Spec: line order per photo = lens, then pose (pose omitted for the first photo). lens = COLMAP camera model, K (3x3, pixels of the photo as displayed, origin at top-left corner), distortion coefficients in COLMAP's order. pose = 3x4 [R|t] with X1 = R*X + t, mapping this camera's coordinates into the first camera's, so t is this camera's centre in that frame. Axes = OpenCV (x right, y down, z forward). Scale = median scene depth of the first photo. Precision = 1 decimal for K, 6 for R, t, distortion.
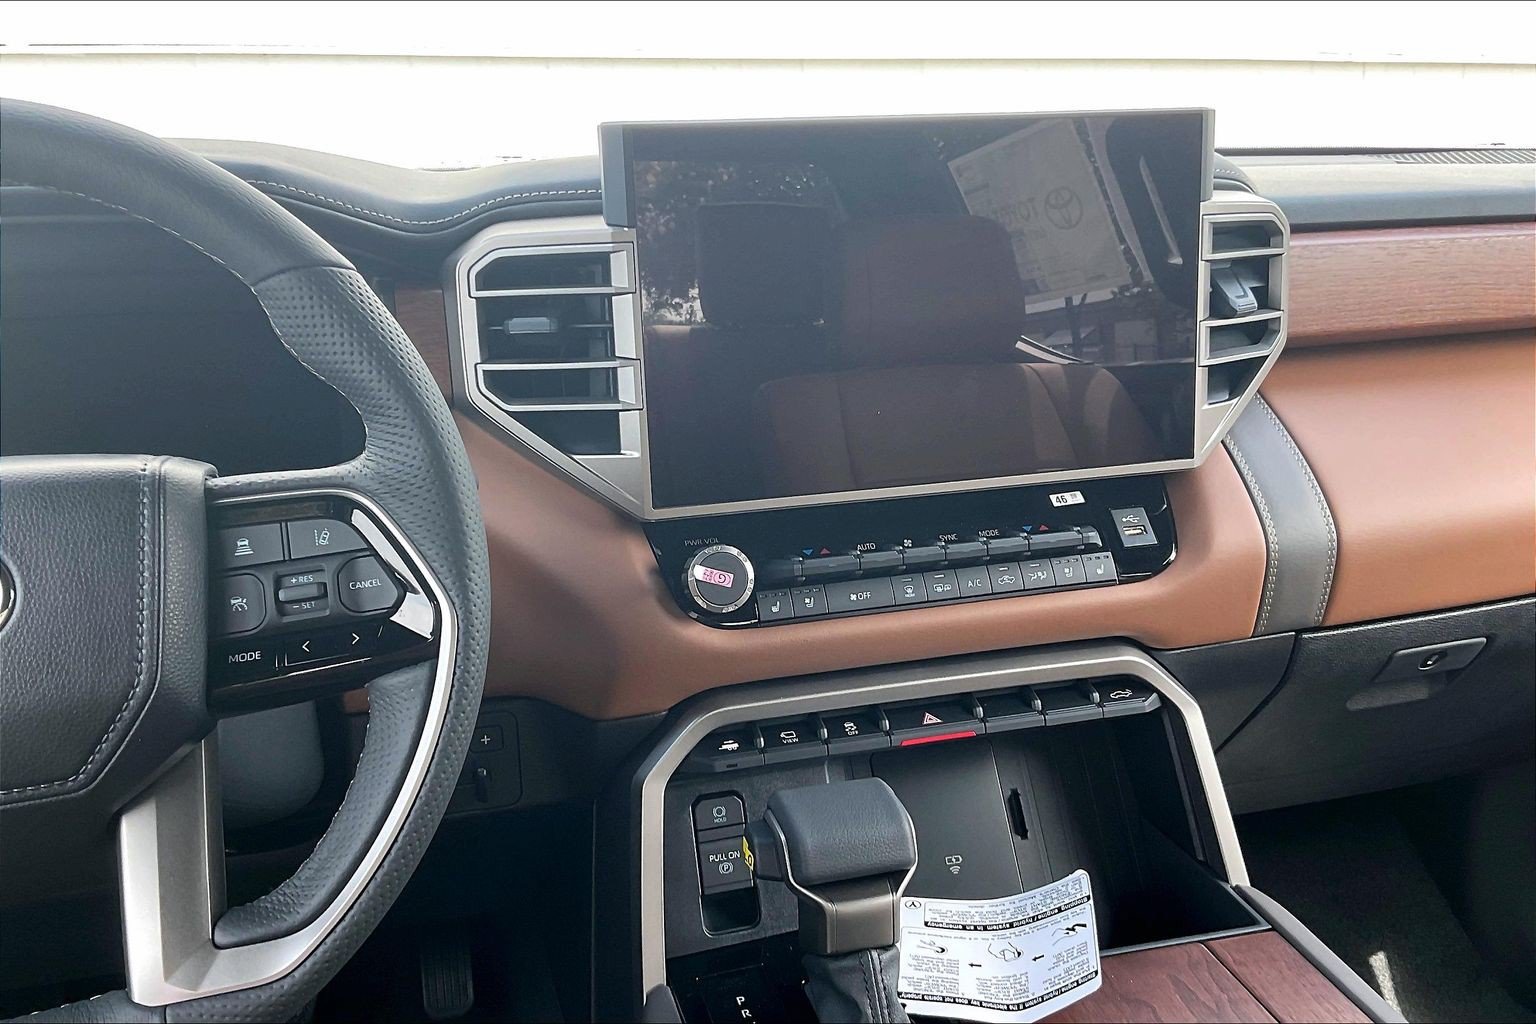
lens RADIAL K [[1440.5, 0, 768.4], [0, 1440.5, 512.5], [0, 0, 1]] dist [0.039759, -0.010991]
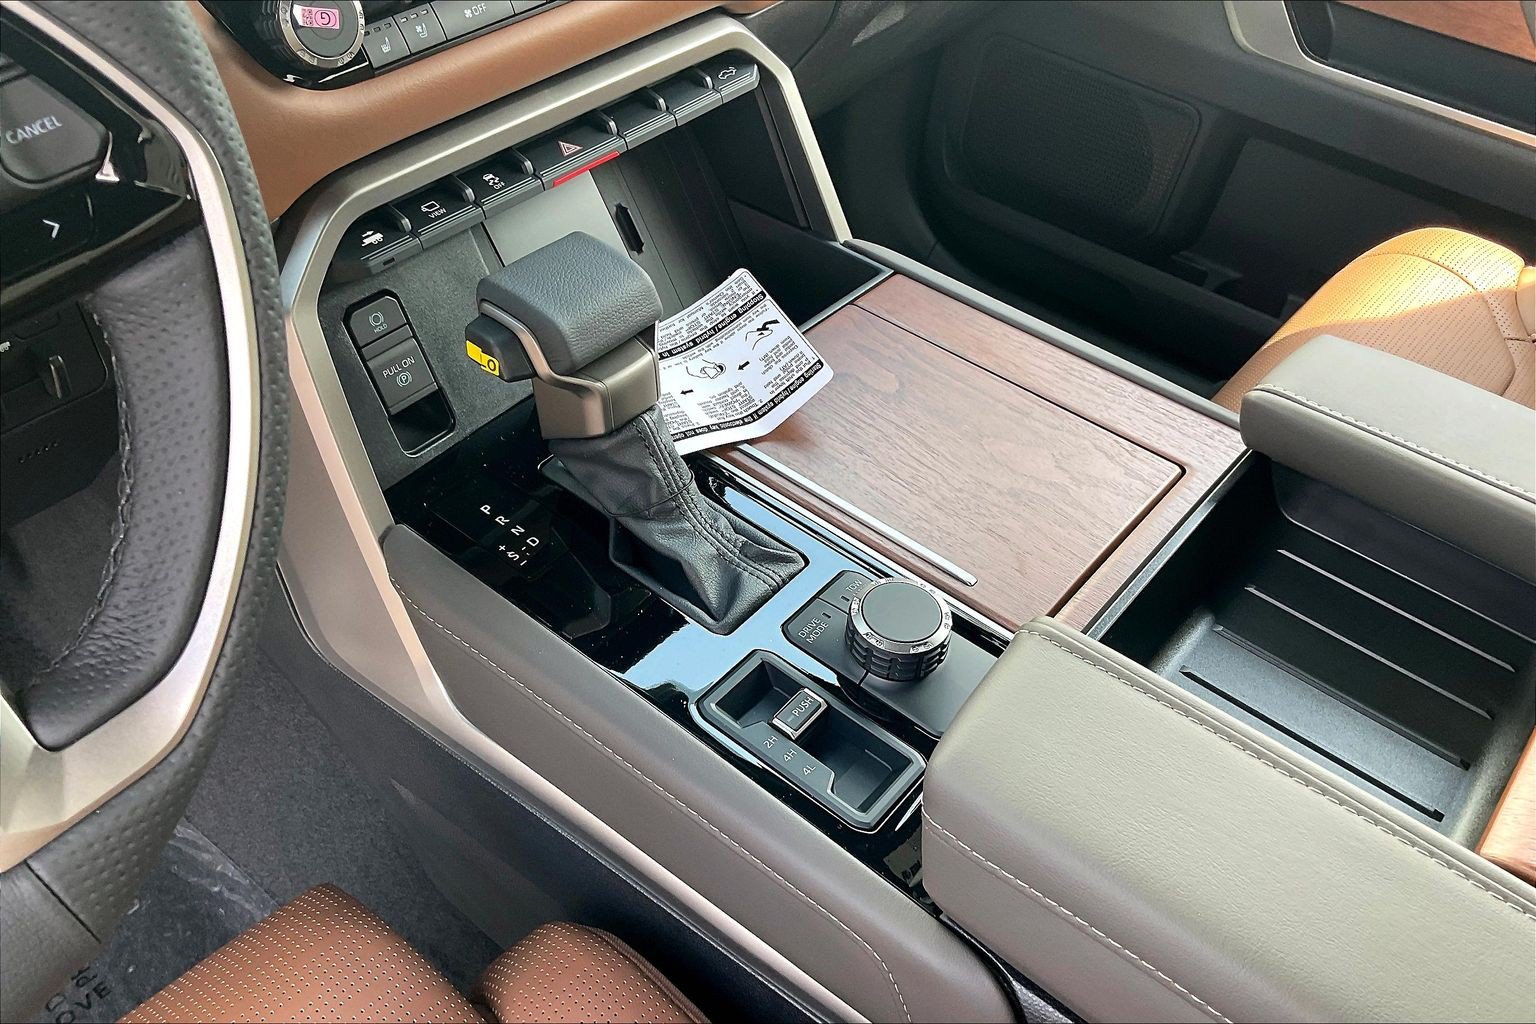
lens RADIAL K [[1288.8, 0, 766.0], [0, 1288.8, 515.4], [0, 0, 1]] dist [0.079460, -0.048817]
pose [[0.828352, -0.355317, 0.433109, -0.214827], [0.130204, 0.874061, 0.468043, -0.015324], [-0.544867, -0.331311, 0.770294, 0.264950]]
